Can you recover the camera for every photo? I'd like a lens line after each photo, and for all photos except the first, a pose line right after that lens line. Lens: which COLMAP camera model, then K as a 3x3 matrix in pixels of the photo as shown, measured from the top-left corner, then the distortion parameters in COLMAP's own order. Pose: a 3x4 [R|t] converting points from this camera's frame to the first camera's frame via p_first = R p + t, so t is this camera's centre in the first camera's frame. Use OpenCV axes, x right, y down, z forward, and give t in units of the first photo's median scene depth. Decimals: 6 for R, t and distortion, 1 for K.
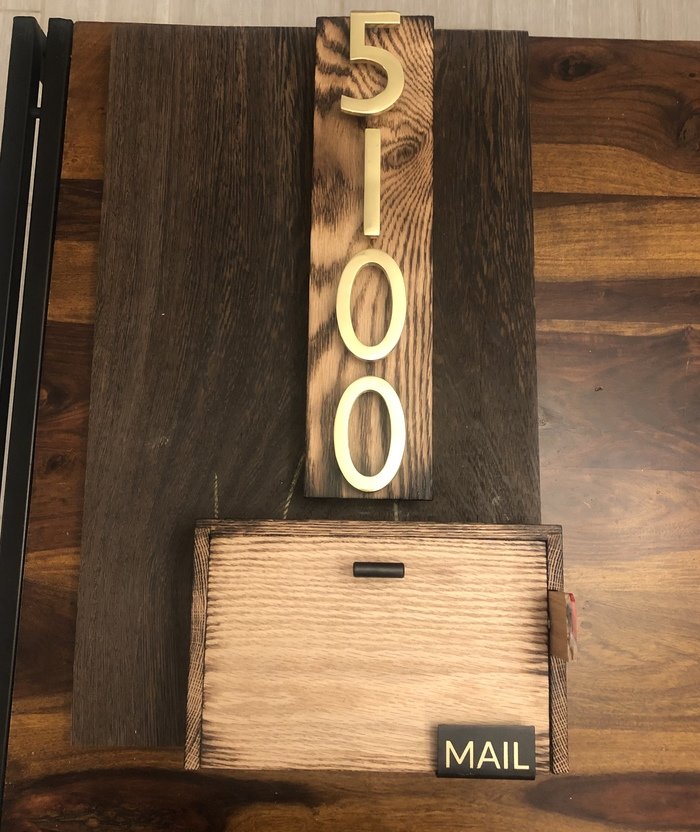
lens RADIAL K [[809.5, 0, 303.7], [0, 809.5, 403.3], [0, 0, 1]] dist [-0.008237, -0.004304]
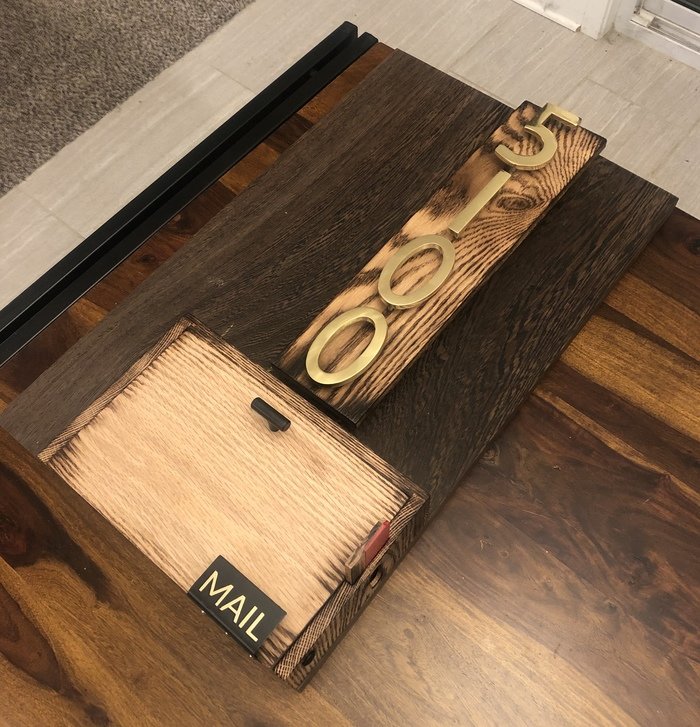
lens RADIAL K [[758.2, 0, 350.8], [0, 758.2, 394.8], [0, 0, 1]] dist [0.016776, -0.034636]
pose [[0.781182, 0.546493, -0.301828, 0.437968], [-0.610855, 0.768896, -0.188826, 0.284128], [0.128882, 0.331881, 0.934476, 0.007147]]
